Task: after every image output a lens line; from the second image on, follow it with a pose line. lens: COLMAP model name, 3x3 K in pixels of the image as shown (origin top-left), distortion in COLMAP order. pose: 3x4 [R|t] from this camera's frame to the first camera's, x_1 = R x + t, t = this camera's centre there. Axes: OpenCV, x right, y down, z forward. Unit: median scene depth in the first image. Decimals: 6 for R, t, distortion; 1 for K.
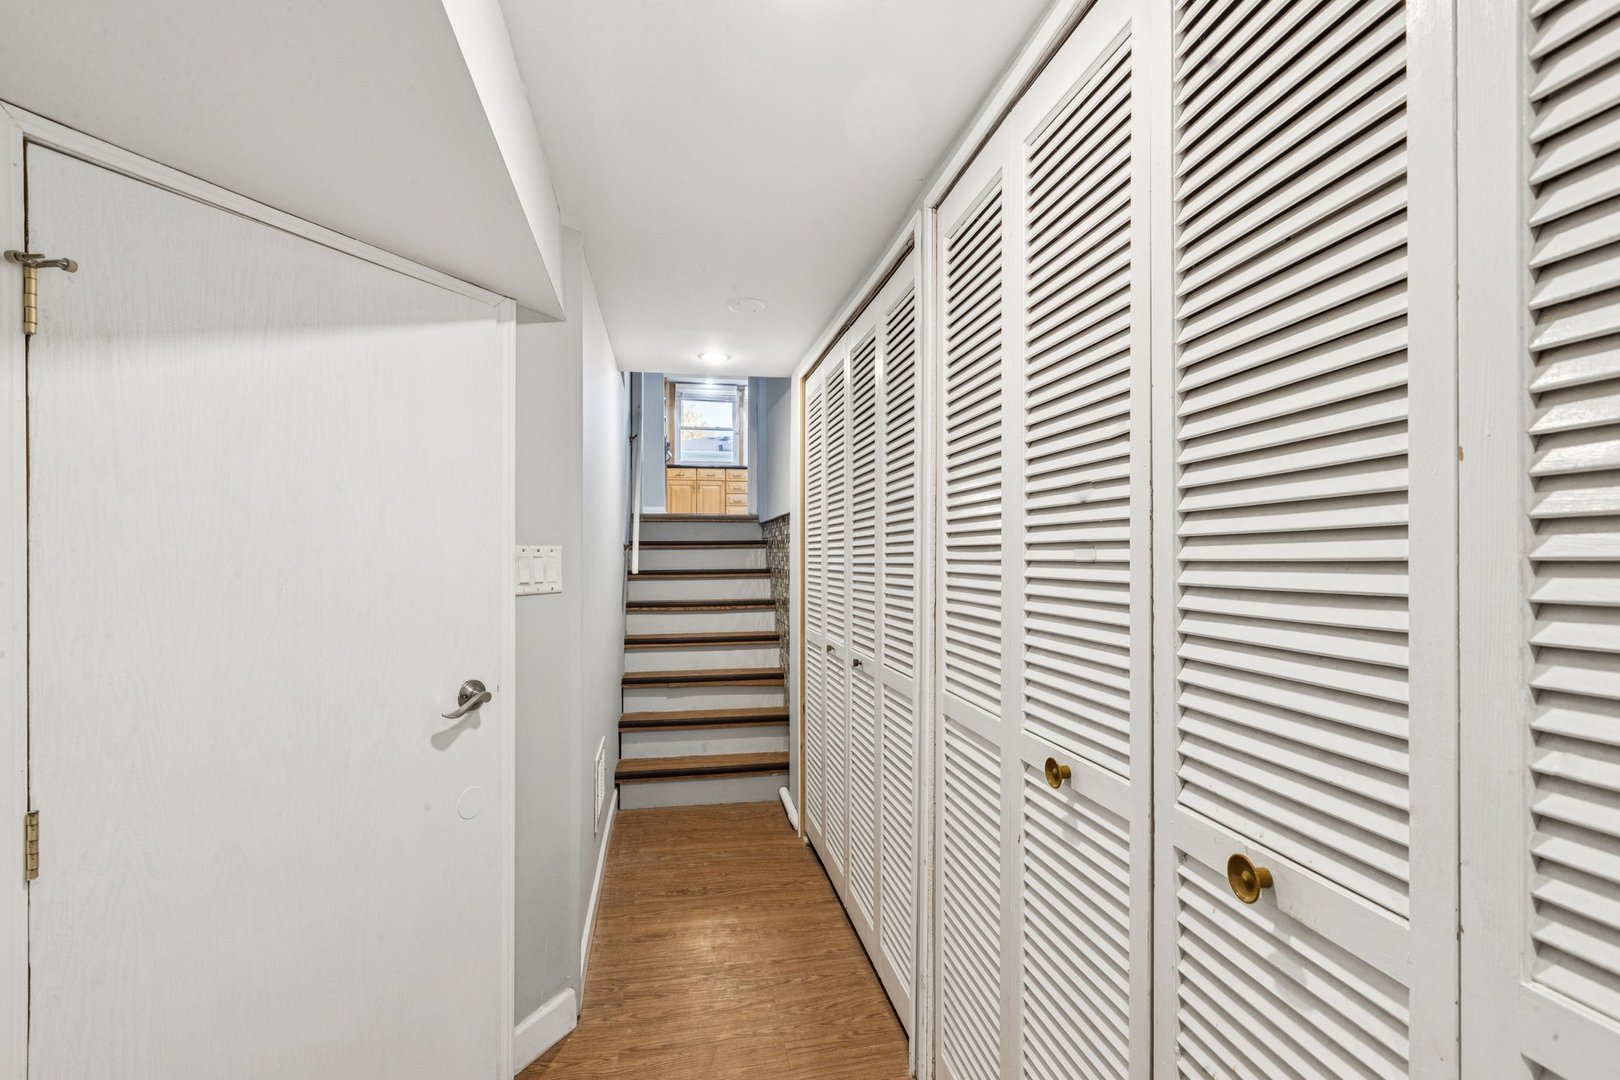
lens RADIAL K [[735.4, 0, 810.6], [0, 735.4, 543.7], [0, 0, 1]] dist [0.001946, -0.000770]
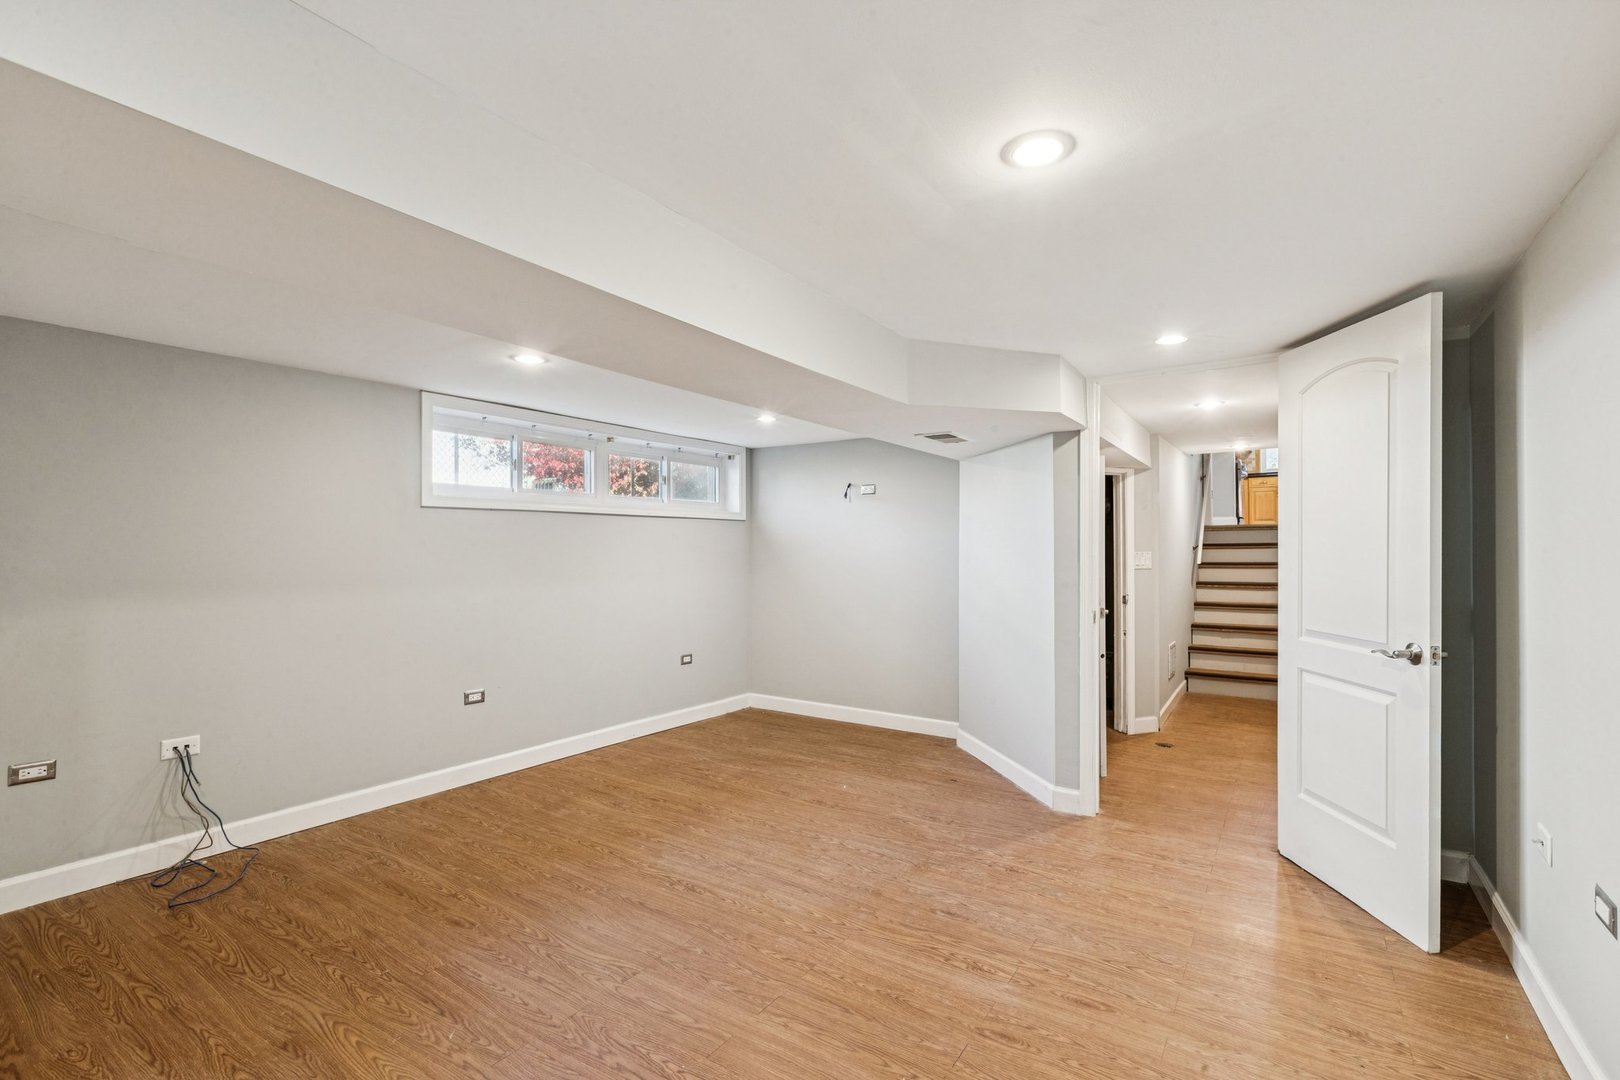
lens RADIAL K [[735.4, 0, 807.1], [0, 735.4, 540.5], [0, 0, 1]] dist [0.001946, -0.000770]
pose [[0.712831, -0.013003, -0.701215, 0.294038], [0.013176, 0.999900, -0.005148, -0.014544], [0.701212, -0.005569, 0.712931, -0.806125]]
